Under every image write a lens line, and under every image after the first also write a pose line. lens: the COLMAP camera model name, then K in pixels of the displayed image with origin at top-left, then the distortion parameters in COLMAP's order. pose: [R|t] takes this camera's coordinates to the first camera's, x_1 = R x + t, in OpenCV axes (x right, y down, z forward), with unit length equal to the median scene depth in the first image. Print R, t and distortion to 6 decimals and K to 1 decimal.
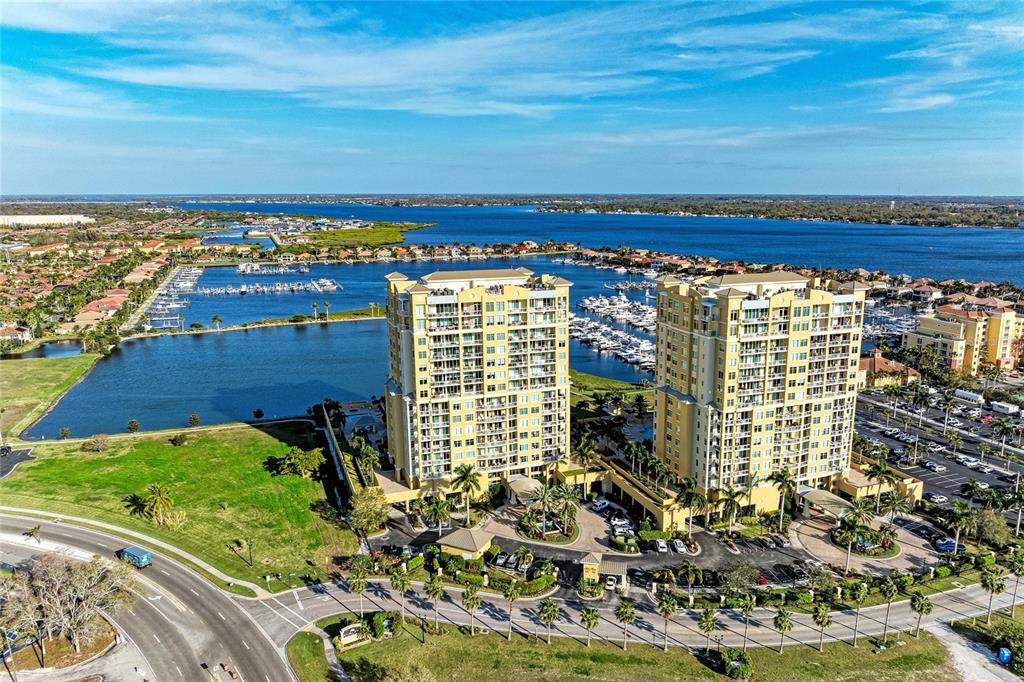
lens RADIAL K [[702.0, 0, 514.5], [0, 702.0, 356.0], [0, 0, 1]] dist [-0.004967, 0.001866]
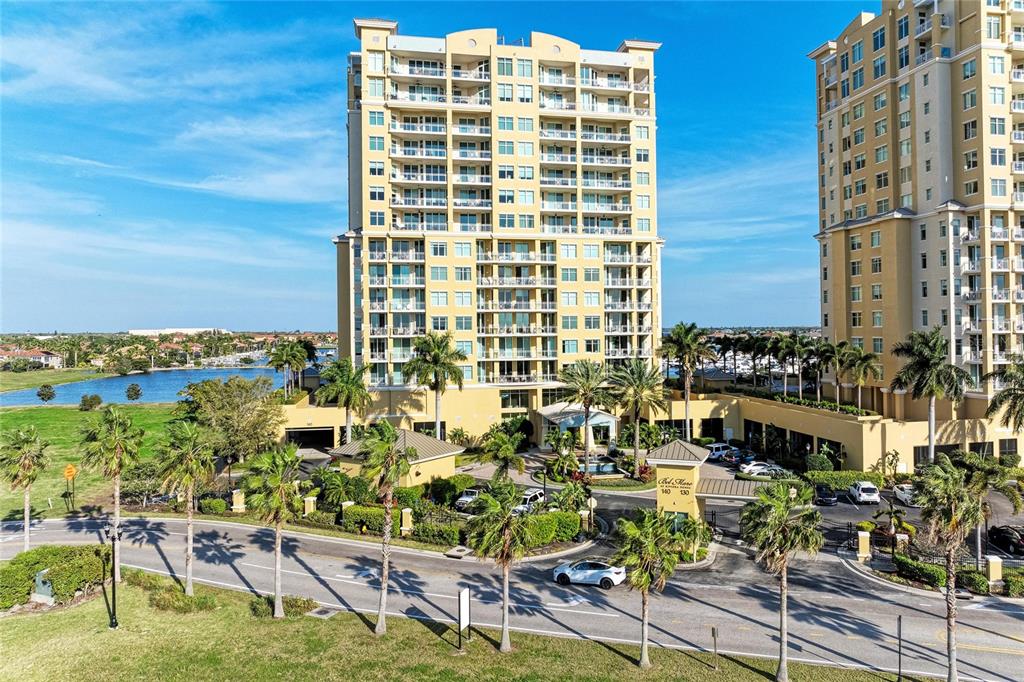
lens RADIAL K [[723.5, 0, 549.6], [0, 723.5, 325.9], [0, 0, 1]] dist [-0.030397, -0.000110]
pose [[0.990673, 0.003387, -0.136216, 0.075823], [-0.032825, 0.976182, -0.214457, 0.244856], [0.132245, 0.216929, 0.967188, 0.493311]]
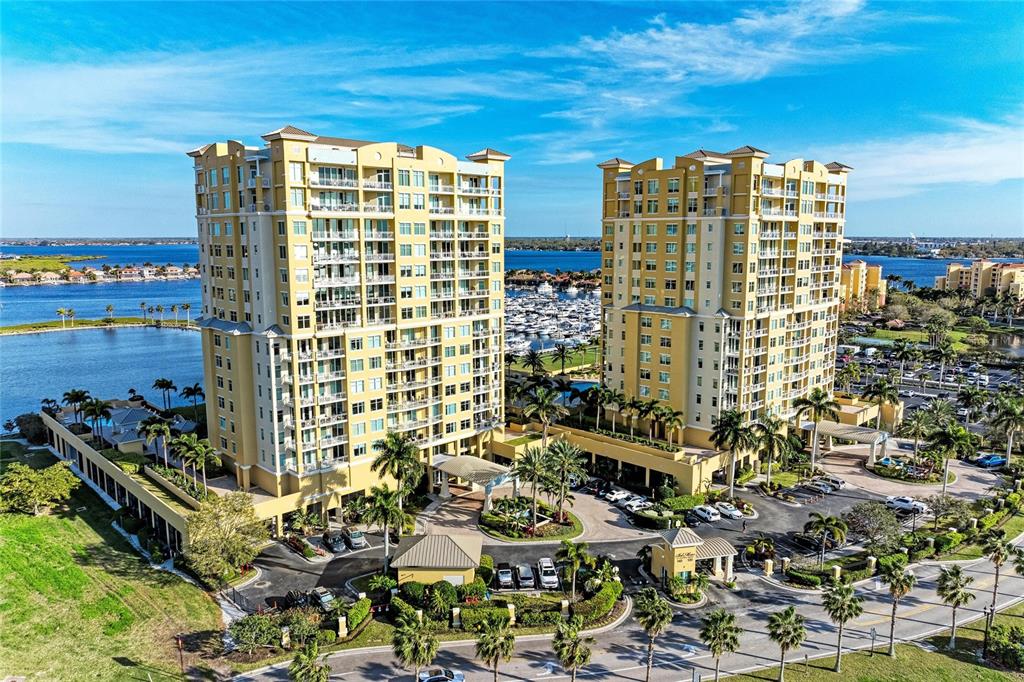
lens RADIAL K [[707.6, 0, 512.0], [0, 707.6, 341.0], [0, 0, 1]] dist [-0.009261, -0.003412]
pose [[0.913436, -0.054847, 0.403270, -0.205123], [0.084534, 0.994836, -0.056174, 0.115002], [-0.398107, 0.085402, 0.913355, 0.396081]]
